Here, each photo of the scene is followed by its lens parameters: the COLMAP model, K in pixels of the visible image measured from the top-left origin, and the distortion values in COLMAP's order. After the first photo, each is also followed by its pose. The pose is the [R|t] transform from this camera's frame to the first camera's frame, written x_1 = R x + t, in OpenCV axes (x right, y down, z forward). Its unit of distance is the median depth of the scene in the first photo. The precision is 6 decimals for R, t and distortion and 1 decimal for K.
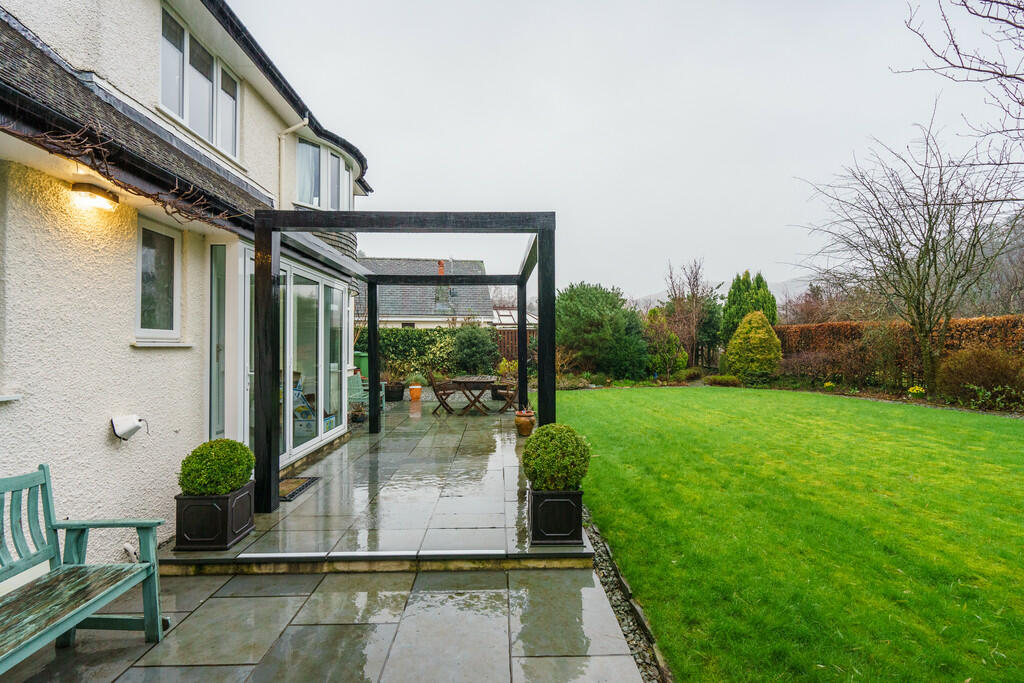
lens RADIAL K [[446.3, 0, 512.0], [0, 446.3, 341.5], [0, 0, 1]] dist [0.000297, 0.000097]
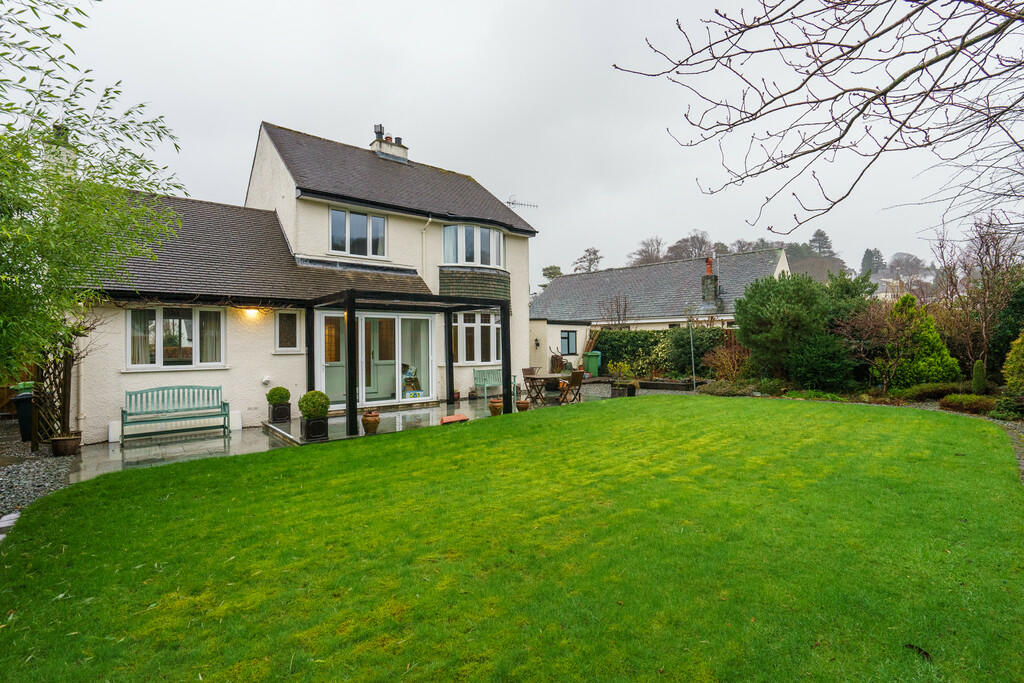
lens RADIAL K [[446.3, 0, 512.0], [0, 446.3, 341.5], [0, 0, 1]] dist [0.000297, 0.000097]
pose [[0.587477, -0.012333, -0.809147, 0.571043], [0.020464, 0.999791, -0.000381, -0.010594], [0.808982, -0.016335, 0.587606, 0.111924]]
